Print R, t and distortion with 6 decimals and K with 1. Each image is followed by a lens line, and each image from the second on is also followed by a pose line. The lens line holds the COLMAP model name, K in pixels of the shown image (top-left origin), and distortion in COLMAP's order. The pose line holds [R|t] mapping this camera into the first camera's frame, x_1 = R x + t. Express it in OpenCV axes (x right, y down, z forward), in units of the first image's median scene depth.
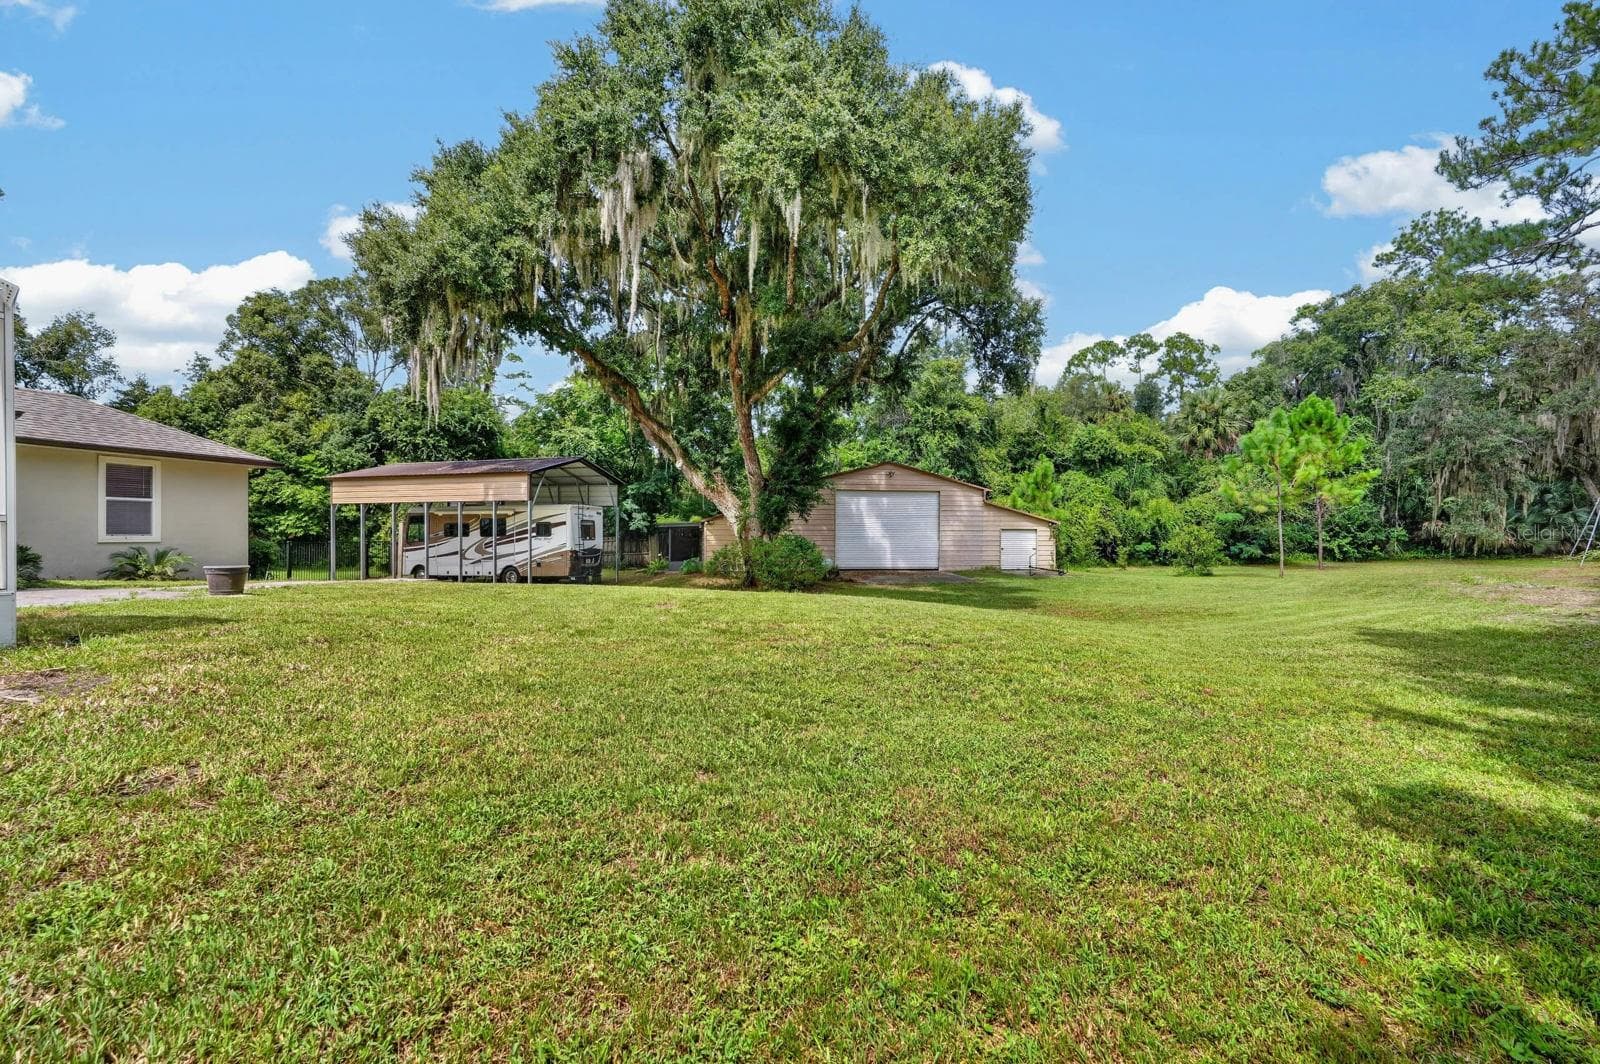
lens RADIAL K [[715.3, 0, 794.4], [0, 715.3, 533.1], [0, 0, 1]] dist [-0.000336, 0.001061]
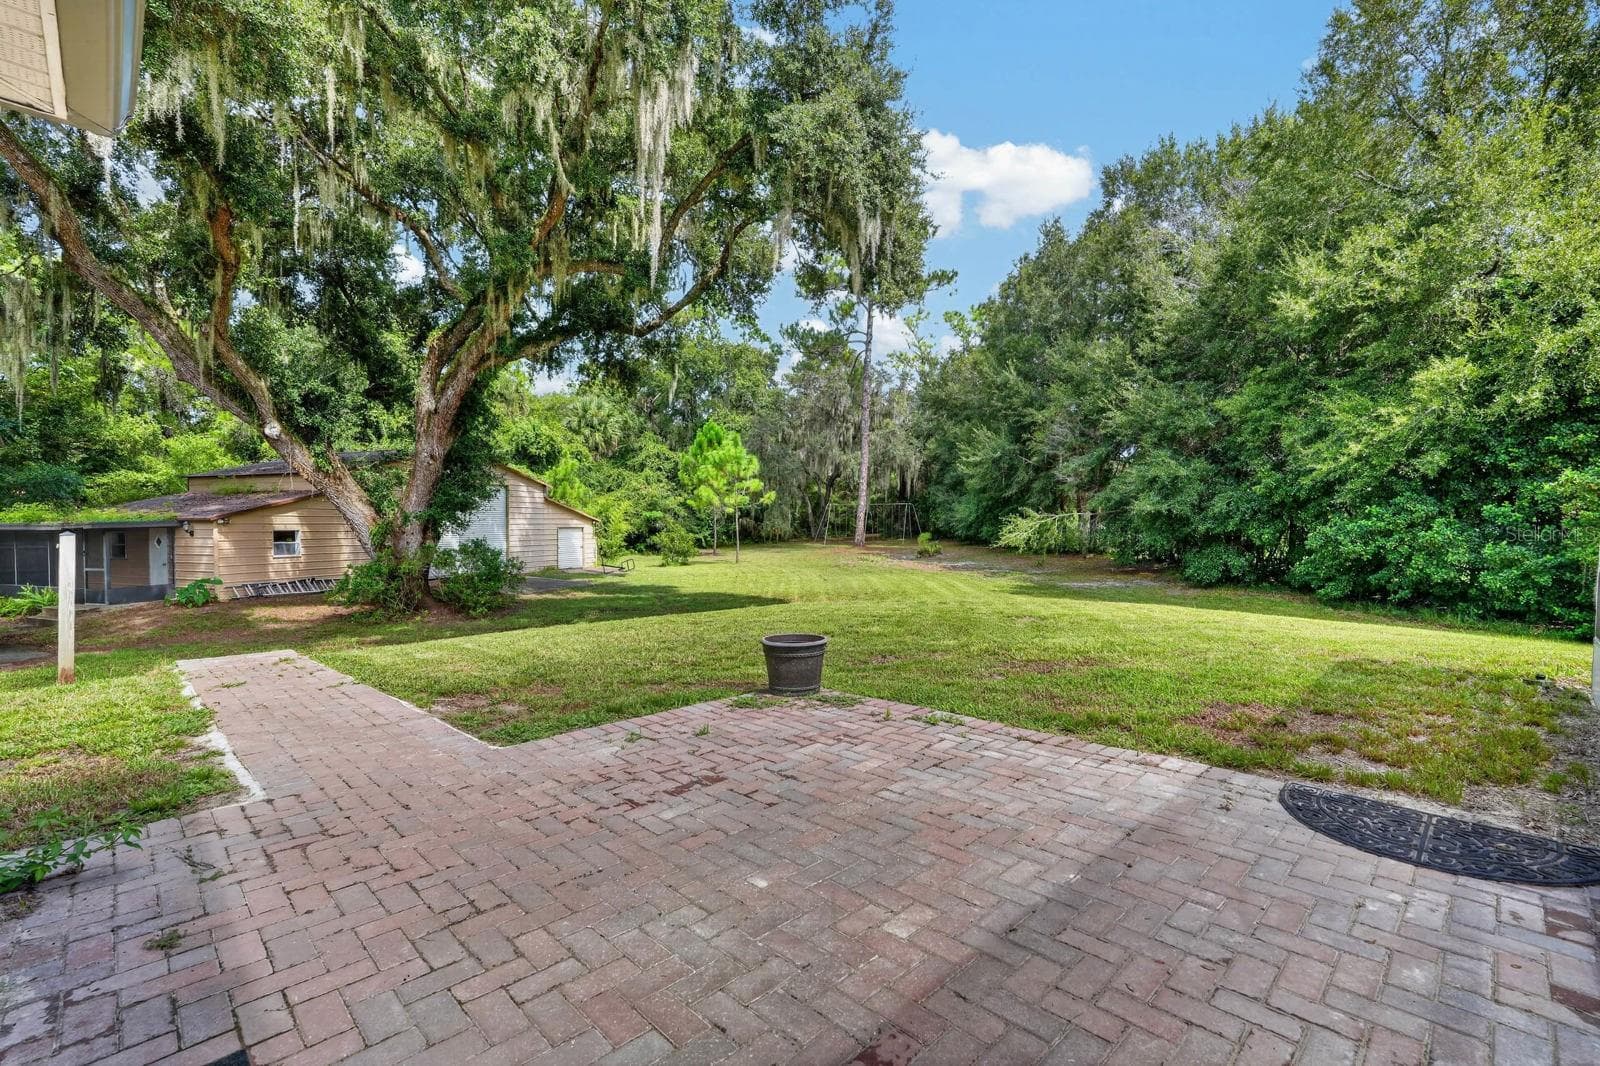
lens RADIAL K [[715.3, 0, 801.2], [0, 715.3, 534.0], [0, 0, 1]] dist [-0.000336, 0.001061]
pose [[0.529901, -0.013631, 0.847950, -0.248037], [-0.001653, 0.999852, 0.017106, -0.009732], [-0.848058, -0.010466, 0.529801, 0.160028]]
